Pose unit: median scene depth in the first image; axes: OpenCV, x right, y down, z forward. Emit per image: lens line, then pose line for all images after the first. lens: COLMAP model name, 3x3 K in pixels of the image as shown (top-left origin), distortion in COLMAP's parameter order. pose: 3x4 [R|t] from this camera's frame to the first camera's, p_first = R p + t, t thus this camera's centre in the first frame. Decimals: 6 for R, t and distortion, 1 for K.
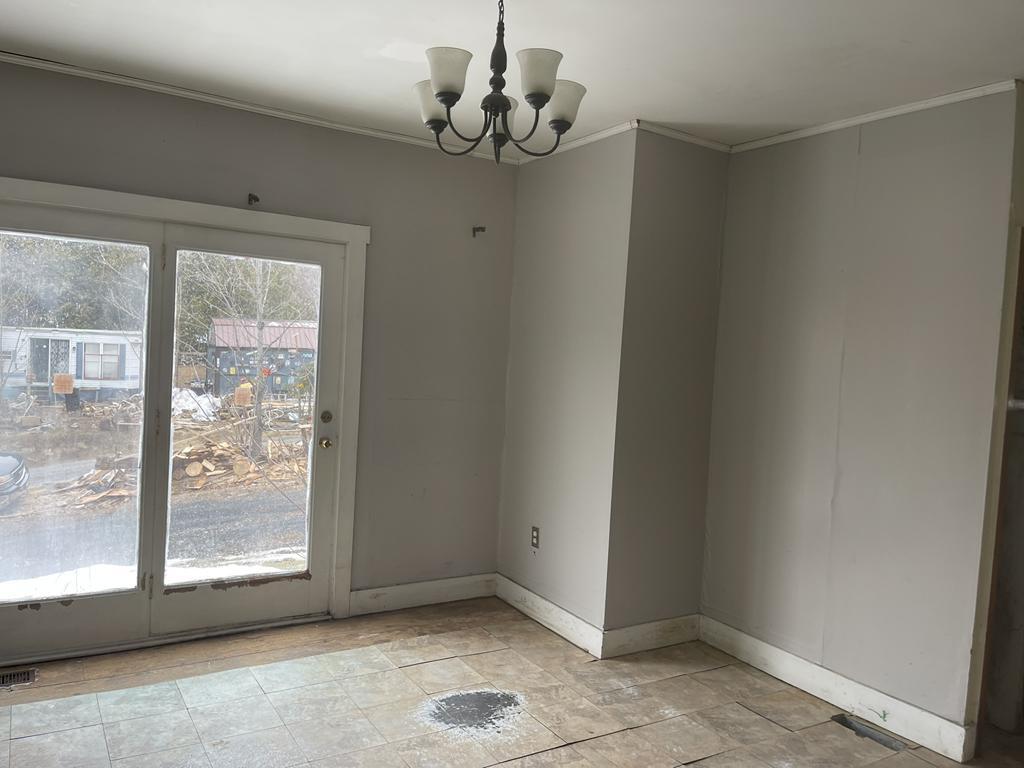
lens RADIAL K [[765.6, 0, 513.1], [0, 765.6, 382.3], [0, 0, 1]] dist [0.060190, -0.092825]
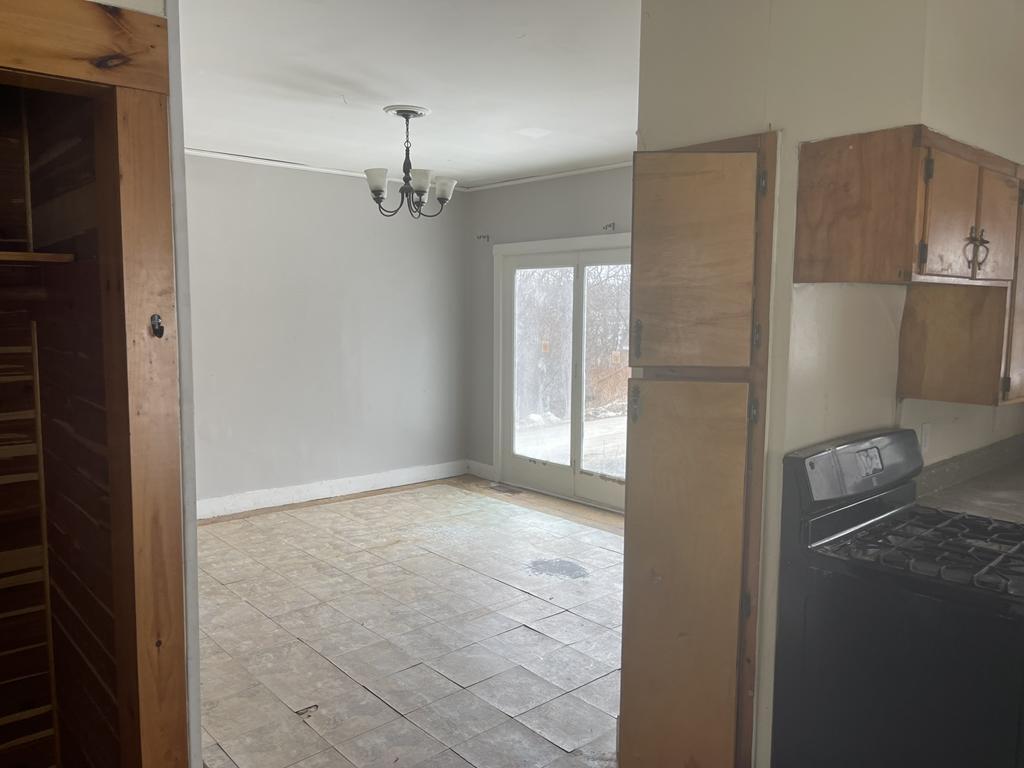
lens RADIAL K [[765.6, 0, 502.1], [0, 765.6, 386.7], [0, 0, 1]] dist [0.060190, -0.092825]
pose [[0.146807, 0.047974, -0.988001, 1.141883], [-0.039123, 0.998323, 0.042662, 0.021760], [0.988391, 0.032390, 0.148437, 0.572293]]
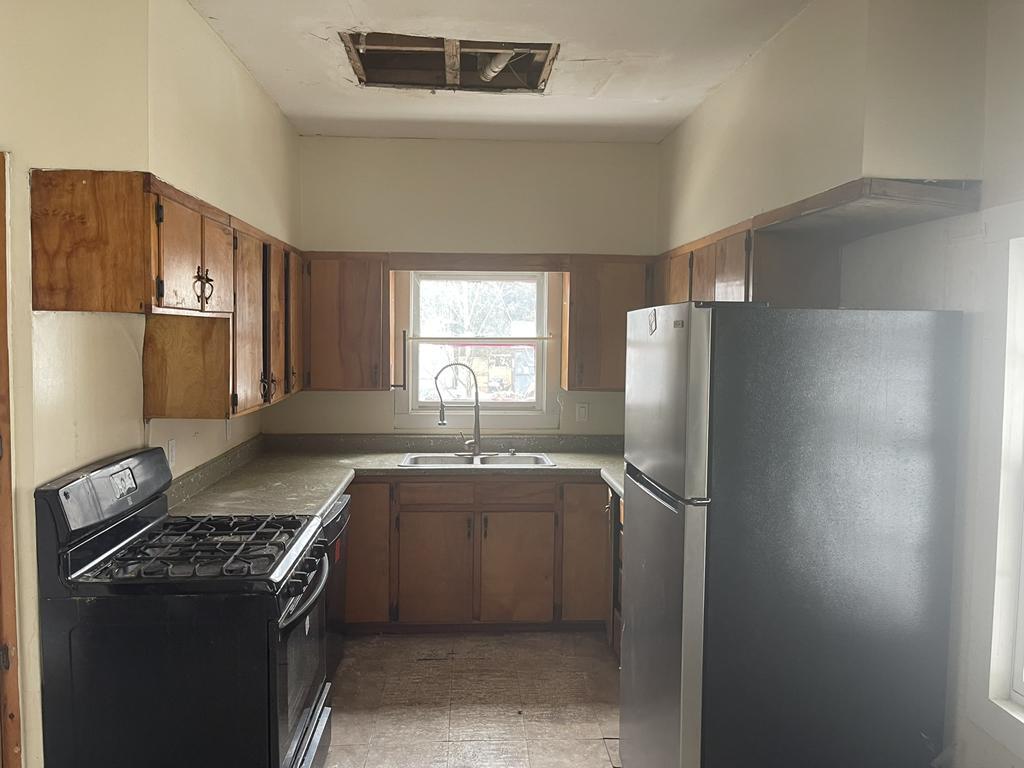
lens RADIAL K [[765.6, 0, 510.2], [0, 765.6, 382.3], [0, 0, 1]] dist [0.060190, -0.092825]
pose [[0.879075, -0.015773, -0.476423, 1.197322], [0.016698, 0.999858, -0.002292, 0.017433], [0.476391, -0.005940, 0.879213, 0.514761]]
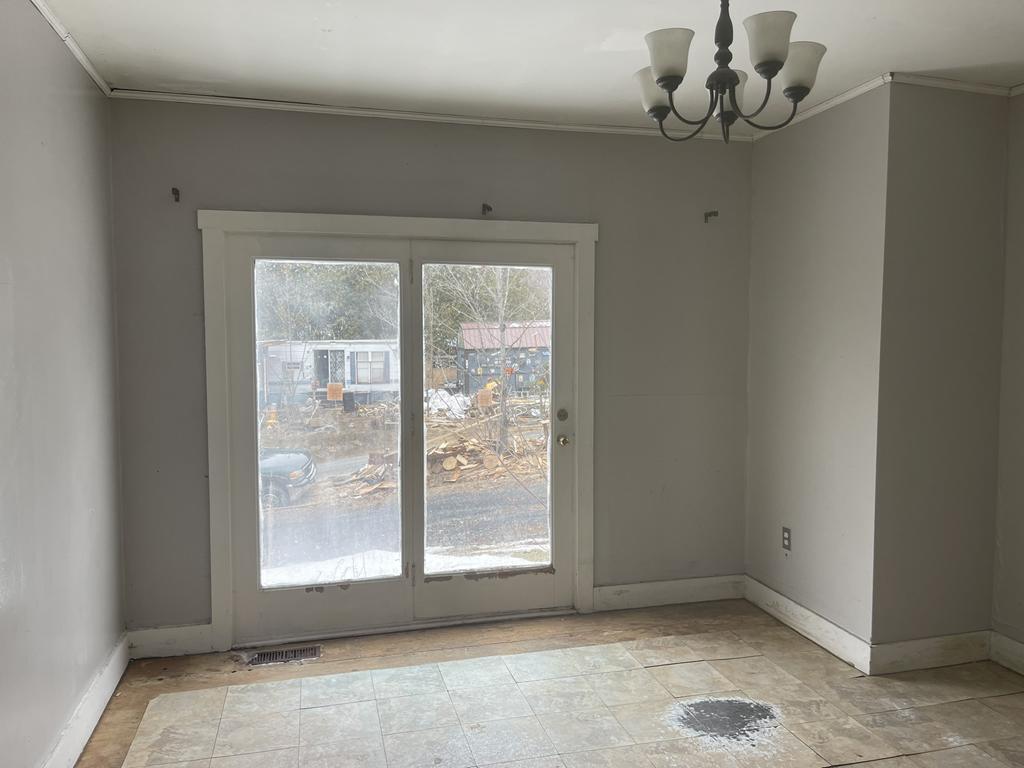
lens RADIAL K [[765.6, 0, 509.2], [0, 765.6, 383.5], [0, 0, 1]] dist [0.060190, -0.092825]
pose [[0.951142, -0.037129, -0.306513, 0.002999], [0.040243, 0.999183, 0.003844, -0.003903], [0.306119, -0.015992, 0.951859, 0.012234]]
